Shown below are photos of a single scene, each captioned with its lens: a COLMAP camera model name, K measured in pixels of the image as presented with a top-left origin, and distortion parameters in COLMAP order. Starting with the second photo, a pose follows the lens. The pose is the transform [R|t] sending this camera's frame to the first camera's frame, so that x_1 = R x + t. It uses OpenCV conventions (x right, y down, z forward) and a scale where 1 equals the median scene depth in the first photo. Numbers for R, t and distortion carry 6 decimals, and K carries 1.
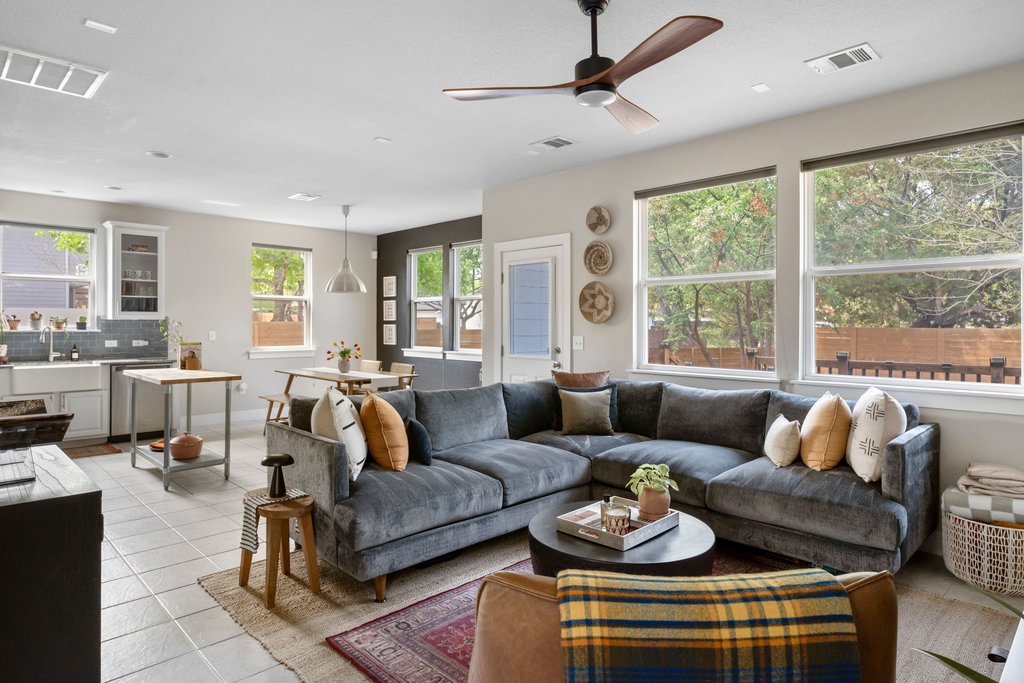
lens RADIAL K [[592.6, 0, 517.1], [0, 592.6, 324.2], [0, 0, 1]] dist [0.001131, -0.000448]
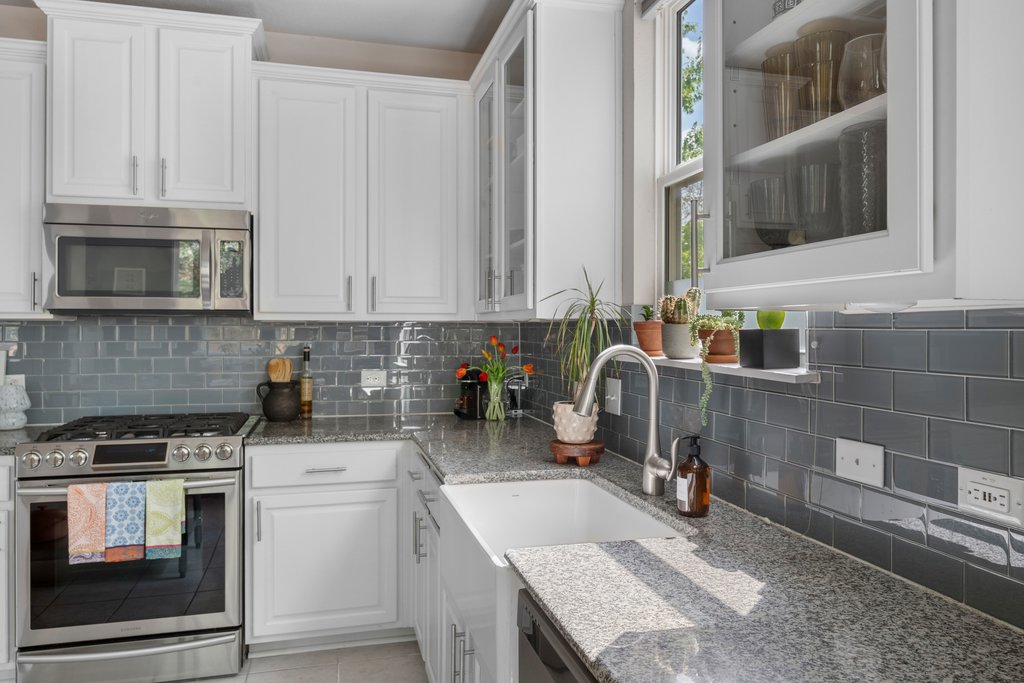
lens RADIAL K [[694.8, 0, 508.7], [0, 694.8, 328.0], [0, 0, 1]] dist [0.002553, 0.001765]
pose [[-0.502431, -0.005848, -0.864598, -0.490647], [-0.005959, 0.999977, -0.003301, -0.003266], [0.864597, 0.003494, -0.502454, 1.054938]]
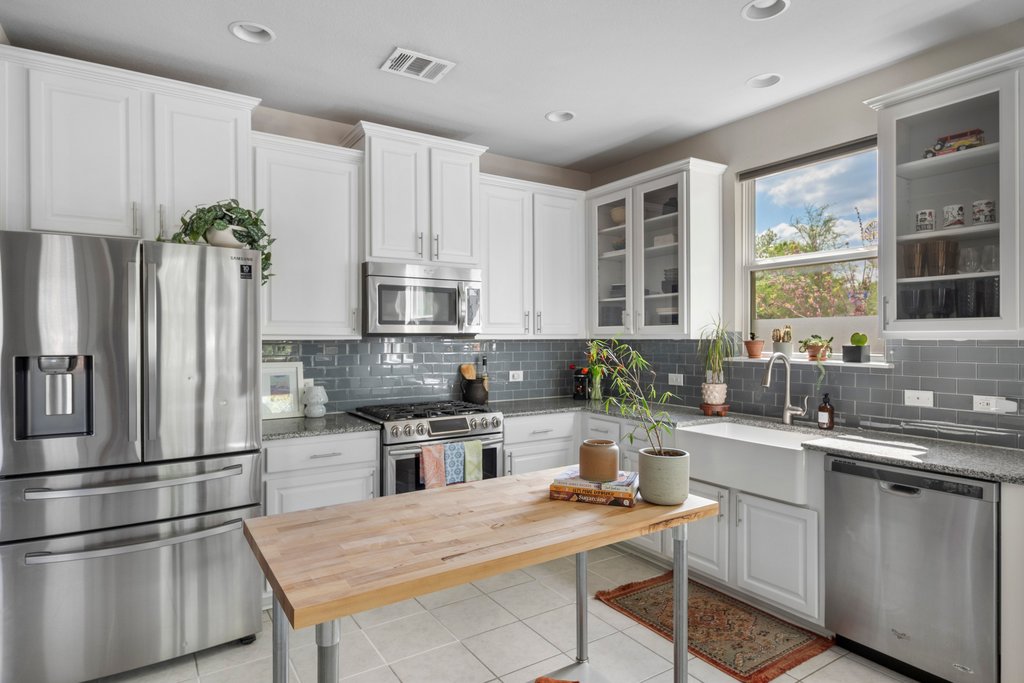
lens RADIAL K [[572.3, 0, 512.0], [0, 572.3, 341.5], [0, 0, 1]] dist [0.027334, 0.000444]
pose [[-0.201286, 0.000472, -0.979532, -0.242926], [-0.000608, 1.000000, 0.000606, -0.007220], [0.979532, 0.000718, -0.201285, 0.837190]]
